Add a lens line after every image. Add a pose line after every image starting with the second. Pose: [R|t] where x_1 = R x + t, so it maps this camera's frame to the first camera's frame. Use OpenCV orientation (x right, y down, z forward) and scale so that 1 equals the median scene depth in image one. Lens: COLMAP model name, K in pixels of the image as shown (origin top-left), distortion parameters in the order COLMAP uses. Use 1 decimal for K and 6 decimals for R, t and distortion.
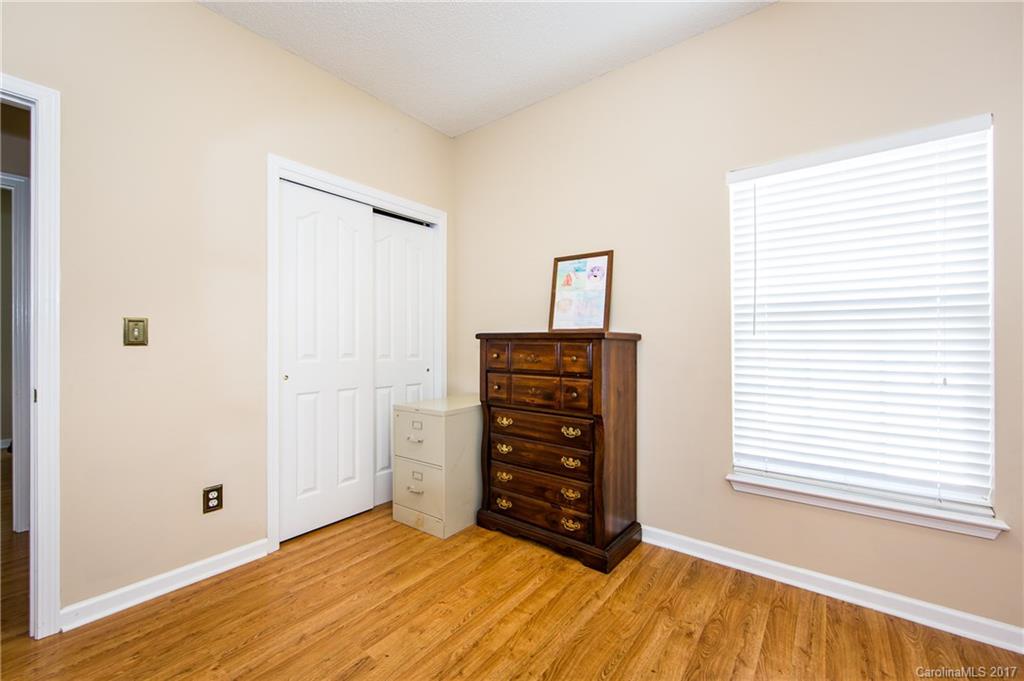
lens RADIAL K [[408.9, 0, 512.0], [0, 408.9, 340.5], [0, 0, 1]] dist [0.000974, 0.000018]
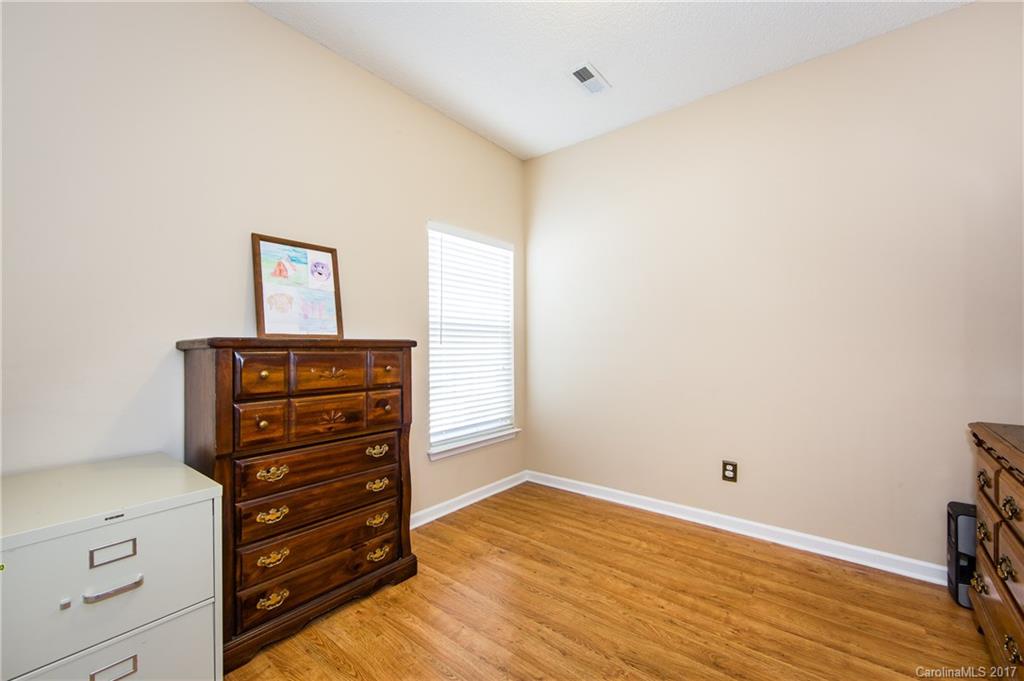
lens RADIAL K [[408.9, 0, 512.0], [0, 408.9, 340.5], [0, 0, 1]] dist [0.000974, 0.000018]
pose [[0.034405, 0.014611, 0.999301, -0.730757], [0.001748, 0.999891, -0.014680, -0.004932], [-0.999406, 0.002252, 0.034376, 0.656552]]
